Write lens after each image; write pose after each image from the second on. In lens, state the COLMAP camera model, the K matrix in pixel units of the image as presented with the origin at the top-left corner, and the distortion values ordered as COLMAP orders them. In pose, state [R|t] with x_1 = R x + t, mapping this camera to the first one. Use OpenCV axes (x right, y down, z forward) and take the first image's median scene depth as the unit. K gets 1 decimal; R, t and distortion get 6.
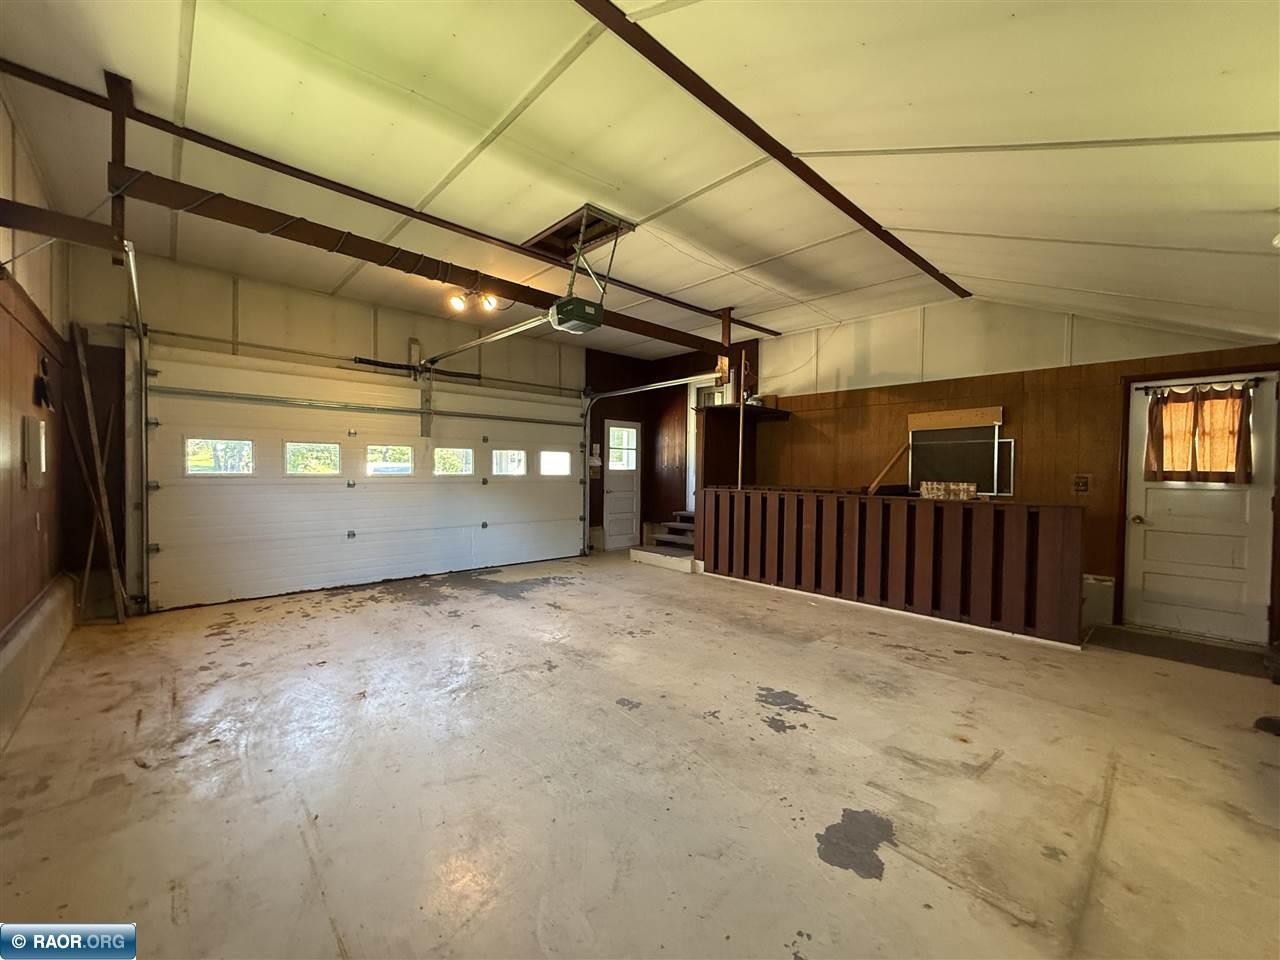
lens RADIAL K [[511.1, 0, 638.5], [0, 511.1, 478.5], [0, 0, 1]] dist [-0.000693, 0.000134]
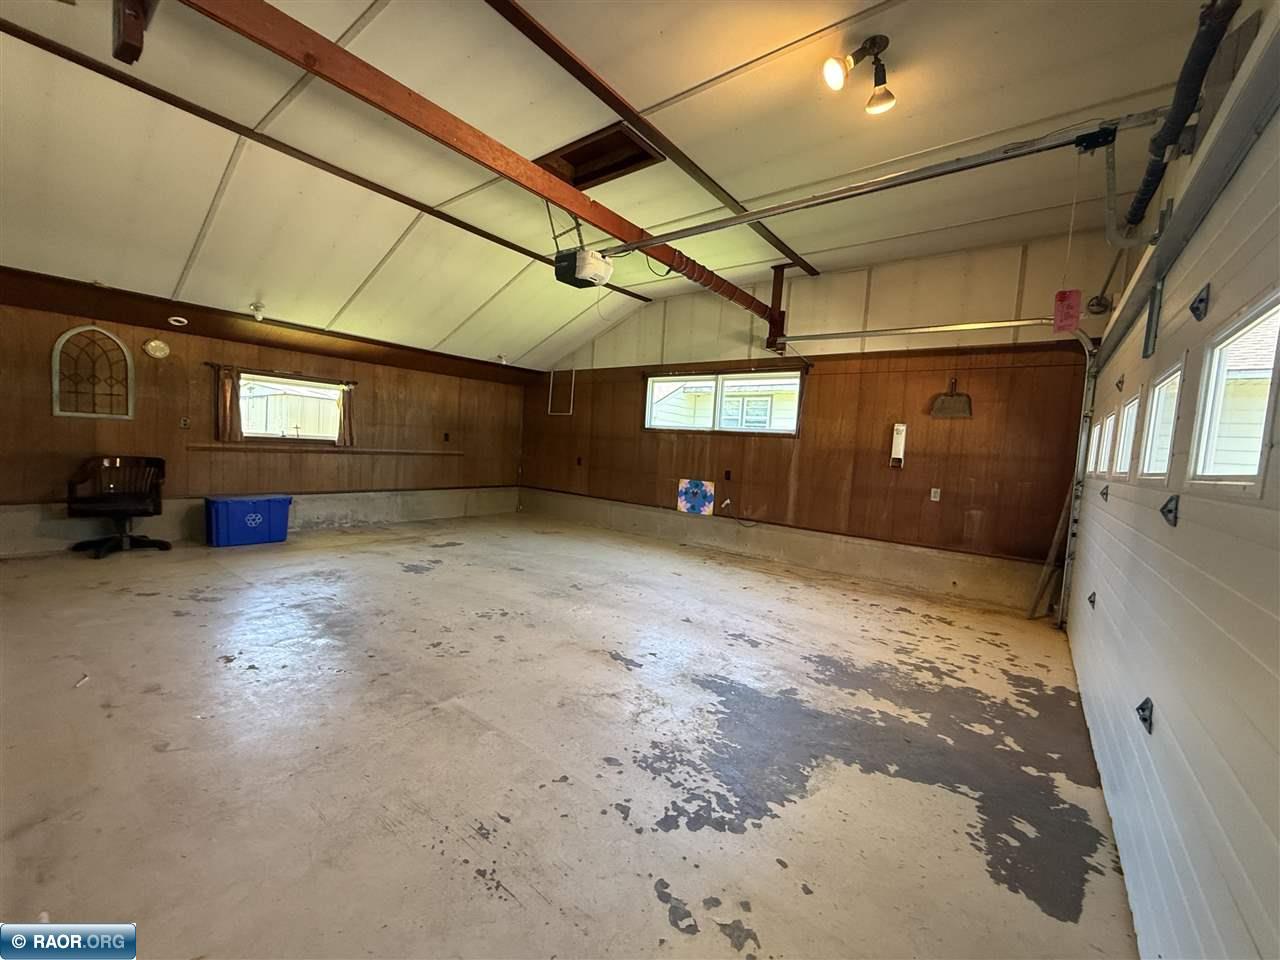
lens RADIAL K [[511.1, 0, 633.3], [0, 511.1, 475.4], [0, 0, 1]] dist [-0.000693, 0.000134]
pose [[-0.986366, -0.060655, -0.152982, -0.084508], [-0.072655, 0.994600, 0.074107, -0.012466], [0.147661, 0.084212, -0.985446, 1.872354]]
